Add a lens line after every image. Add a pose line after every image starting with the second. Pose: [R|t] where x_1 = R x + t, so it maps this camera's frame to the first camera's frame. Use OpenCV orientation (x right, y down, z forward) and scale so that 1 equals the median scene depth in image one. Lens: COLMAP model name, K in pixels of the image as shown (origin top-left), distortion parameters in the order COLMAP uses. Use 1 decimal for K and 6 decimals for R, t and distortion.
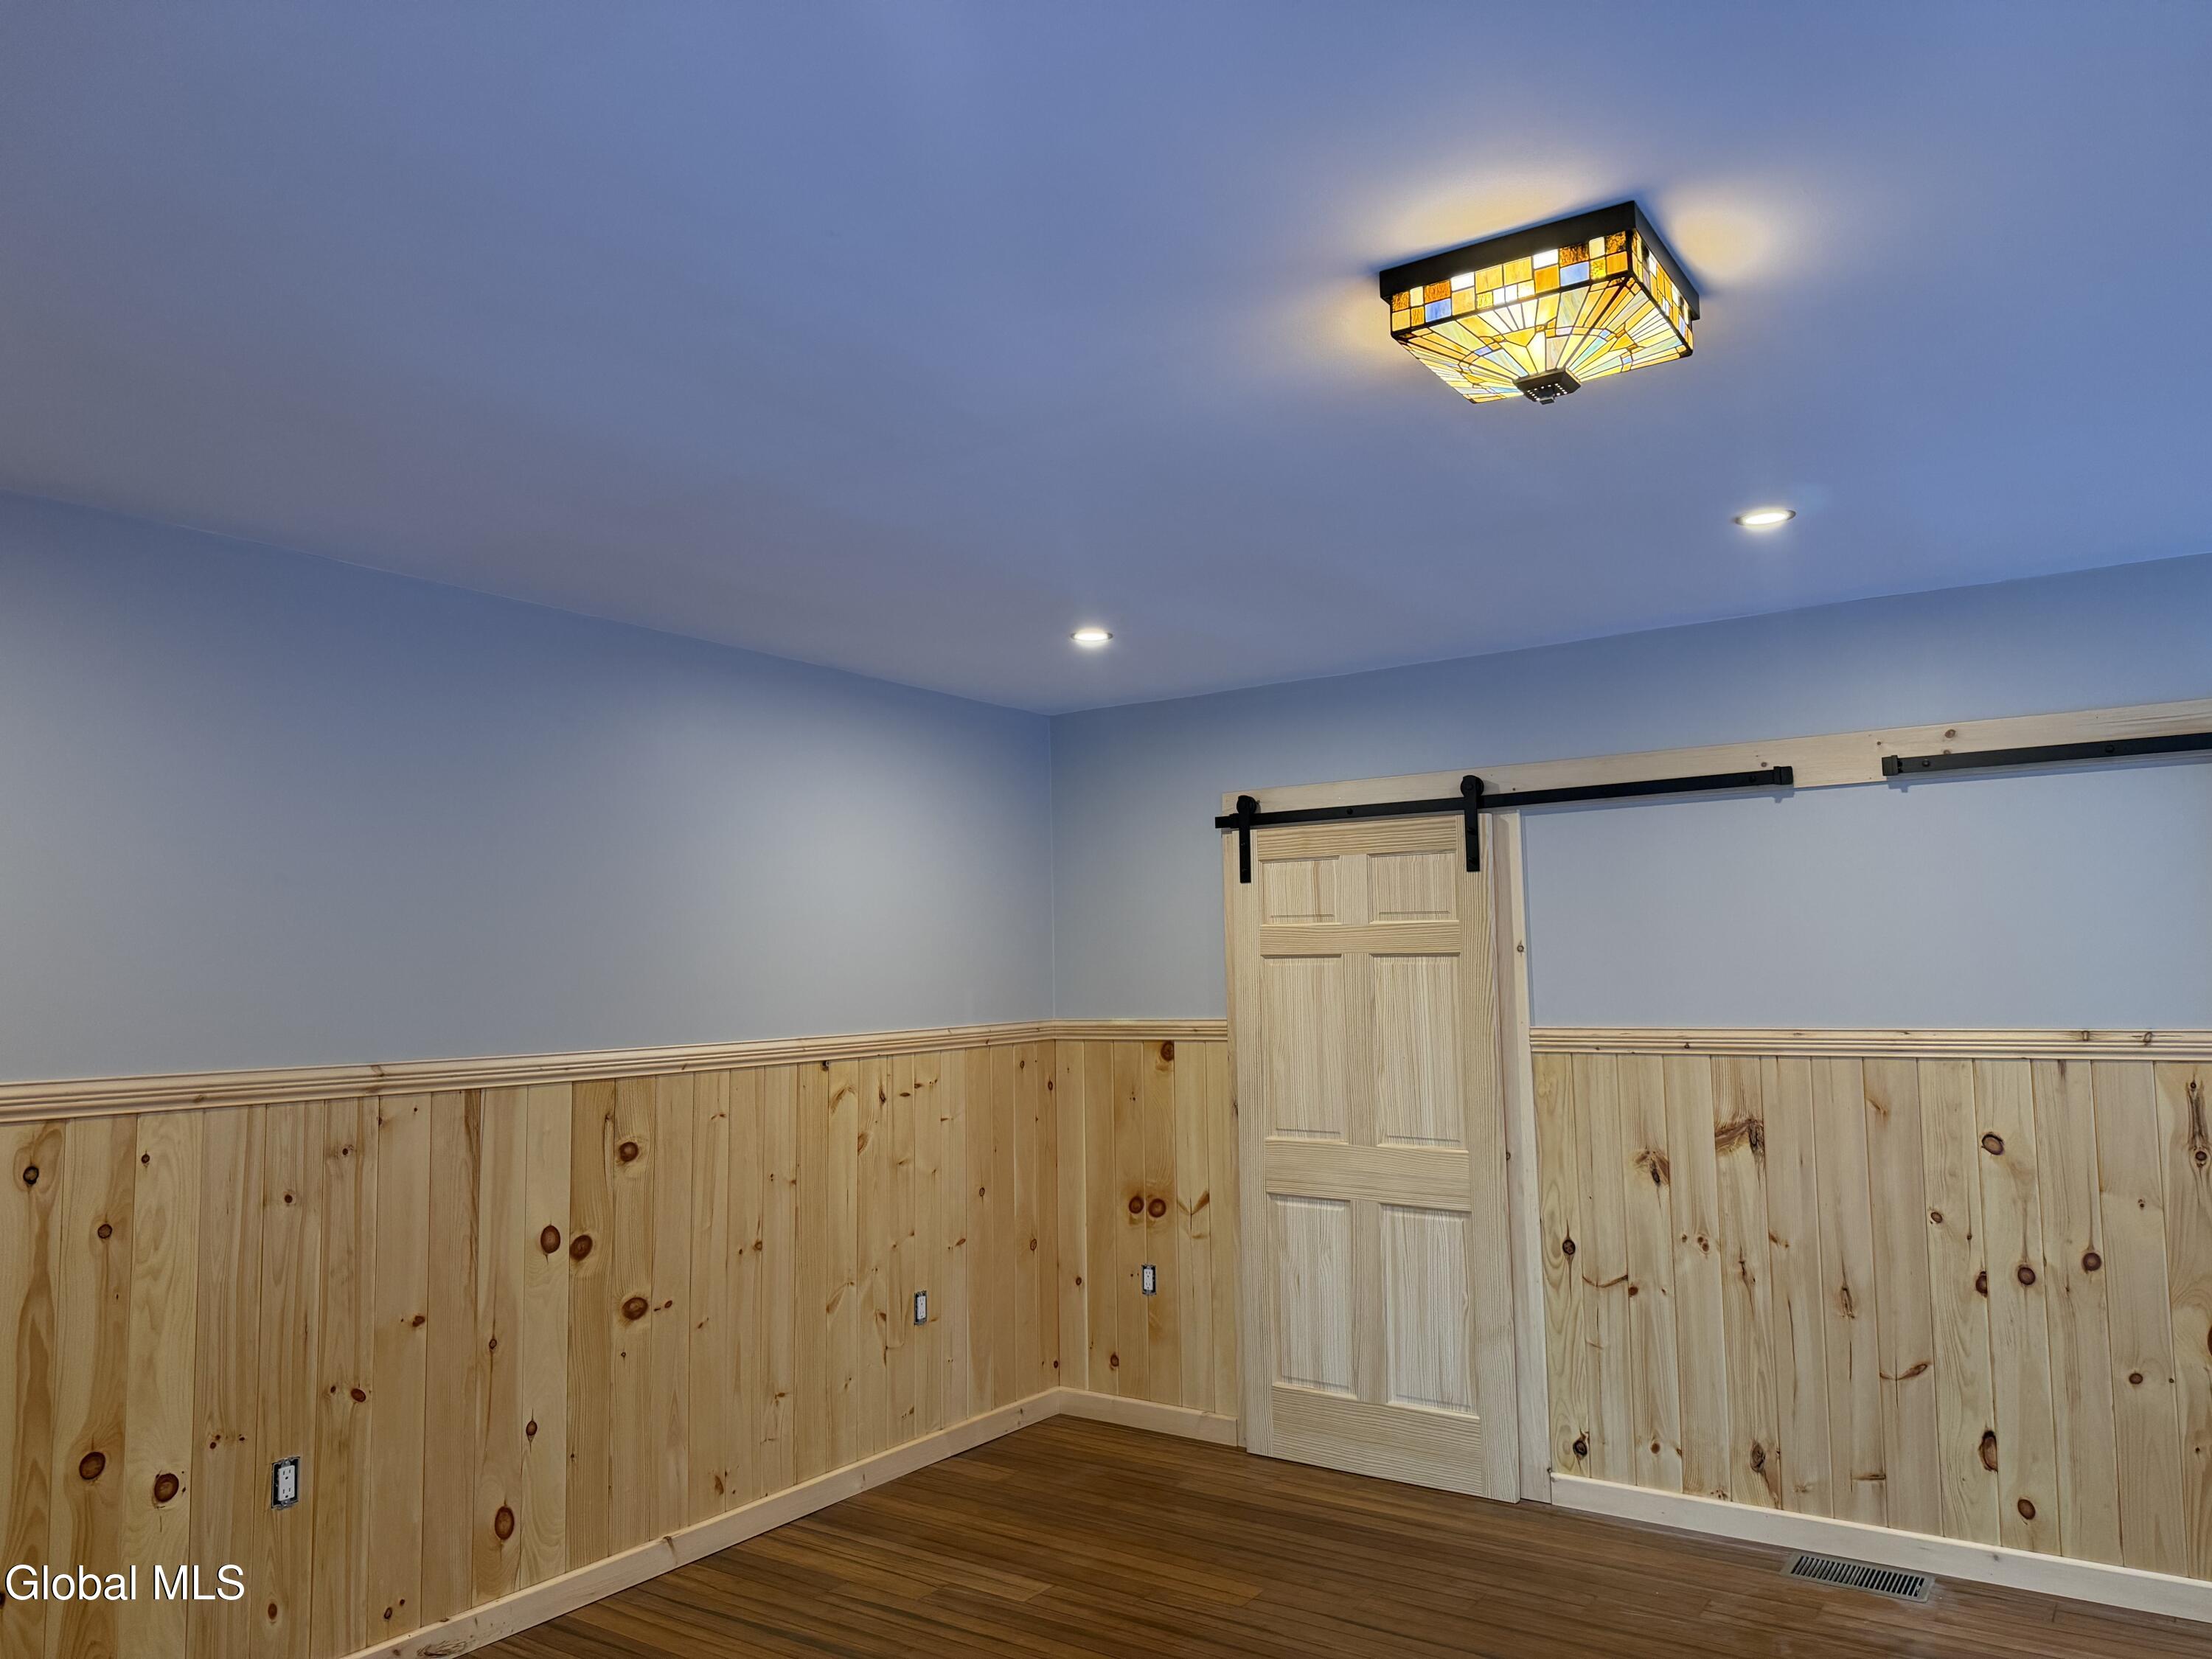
lens RADIAL K [[1726.2, 0, 1145.5], [0, 1726.2, 826.8], [0, 0, 1]] dist [-0.005208, -0.120474]
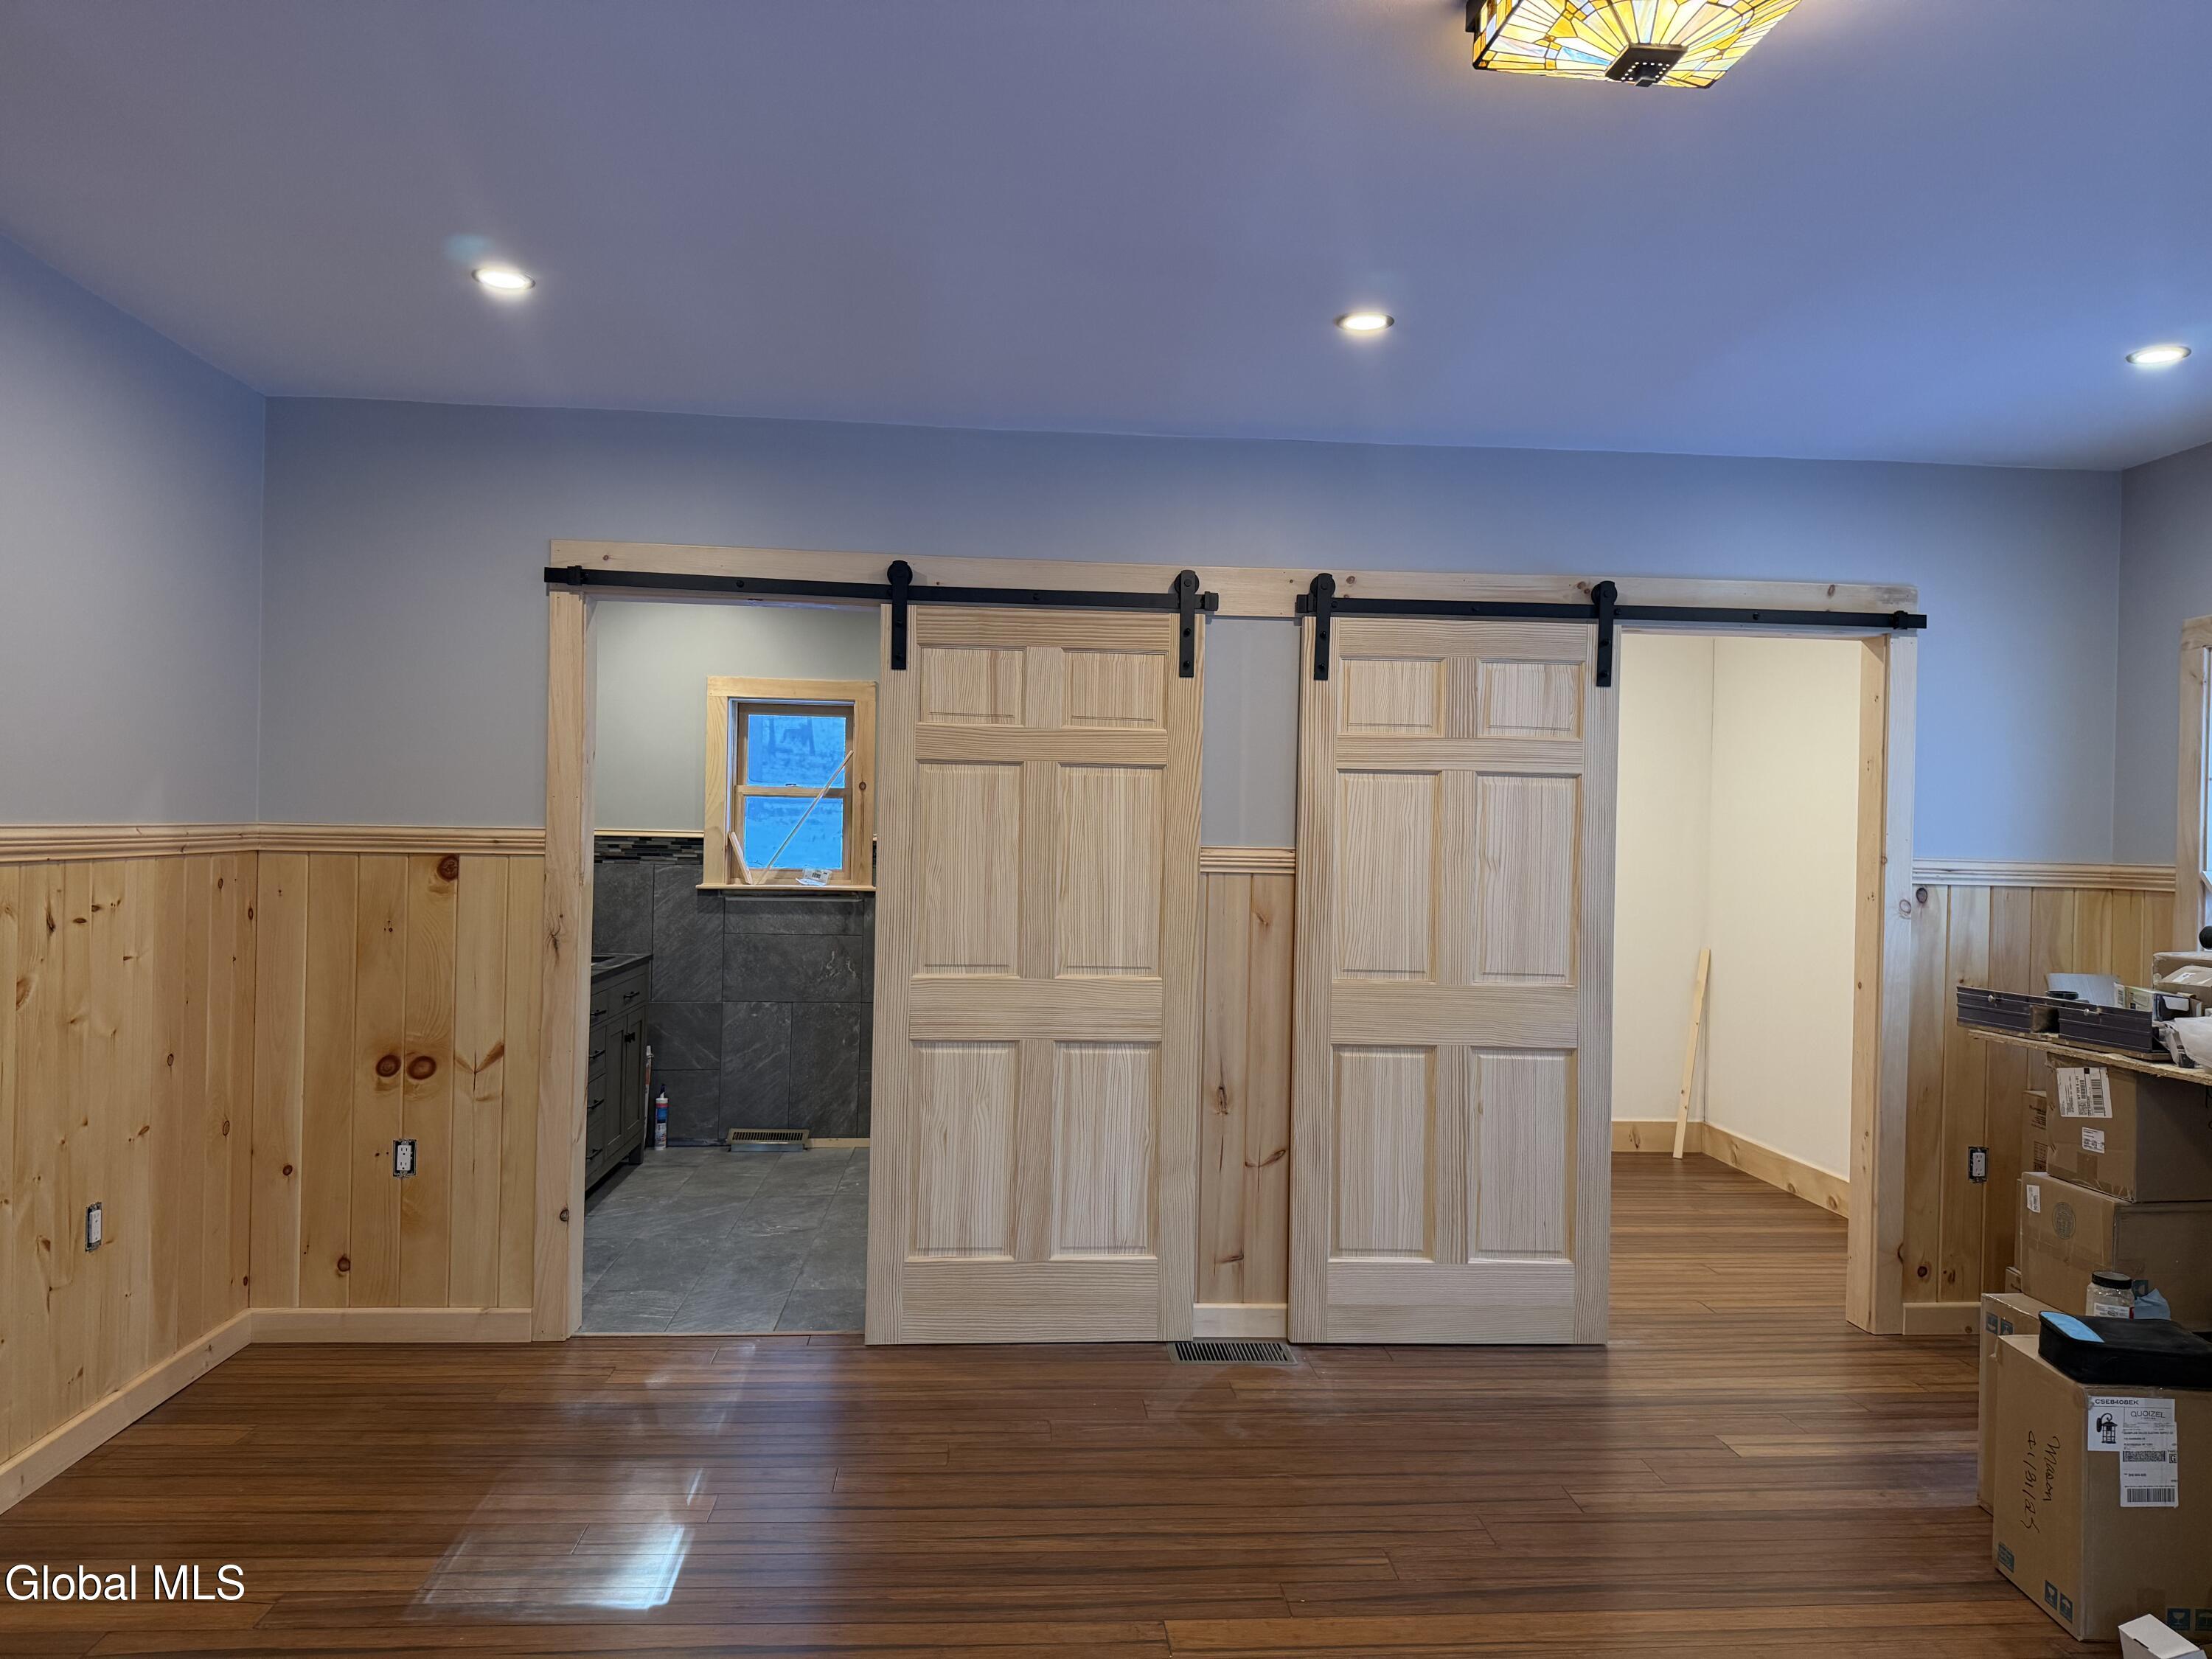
lens RADIAL K [[1726.2, 0, 1145.5], [0, 1726.2, 826.8], [0, 0, 1]] dist [-0.005208, -0.120474]
pose [[0.715791, 0.008867, 0.698258, -0.385648], [-0.087486, 0.993180, 0.077070, 0.029767], [-0.692813, -0.116254, 0.711685, 0.292007]]
